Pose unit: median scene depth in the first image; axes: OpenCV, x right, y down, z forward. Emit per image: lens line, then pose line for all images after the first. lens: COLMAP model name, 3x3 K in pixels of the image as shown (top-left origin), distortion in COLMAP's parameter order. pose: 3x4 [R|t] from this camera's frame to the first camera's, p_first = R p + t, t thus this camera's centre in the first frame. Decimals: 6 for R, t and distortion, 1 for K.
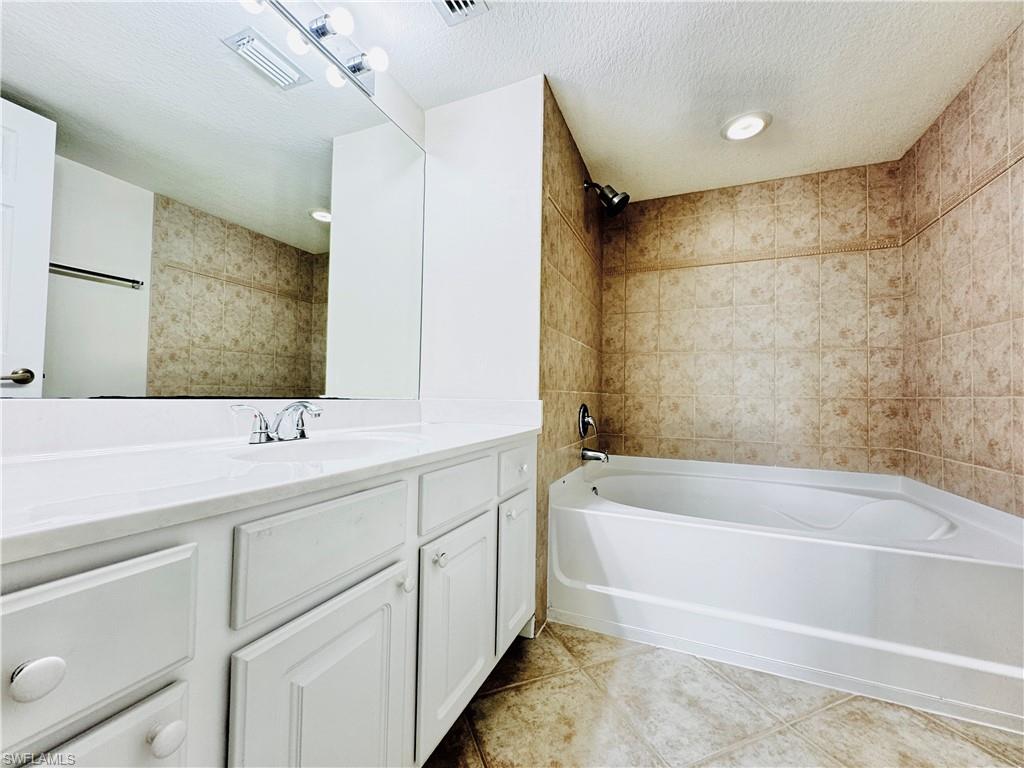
lens RADIAL K [[409.3, 0, 519.4], [0, 409.3, 385.0], [0, 0, 1]] dist [-0.002956, 0.000832]
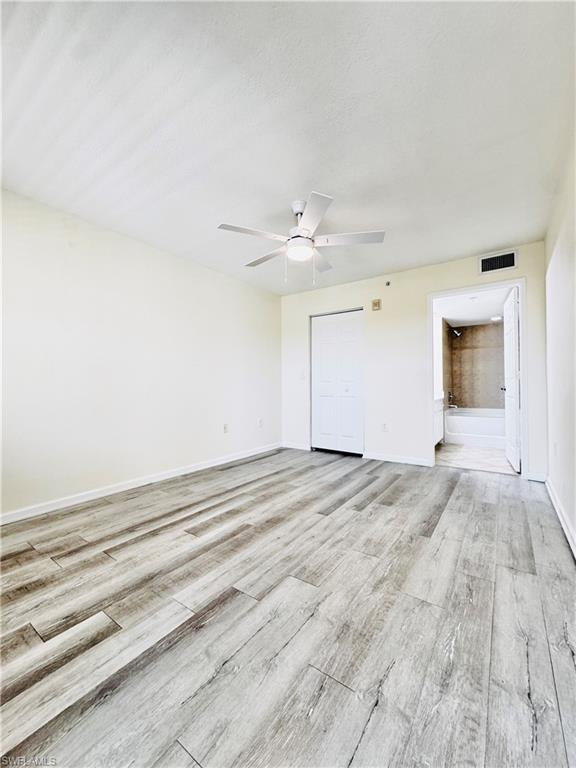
lens RADIAL K [[307.0, 0, 291.2], [0, 307.0, 385.5], [0, 0, 1]] dist [-0.002956, 0.000832]
pose [[0.976791, -0.025871, -0.212628, -0.595414], [0.030105, 0.999407, 0.016699, -0.089459], [0.212070, -0.022713, 0.976991, -1.821586]]
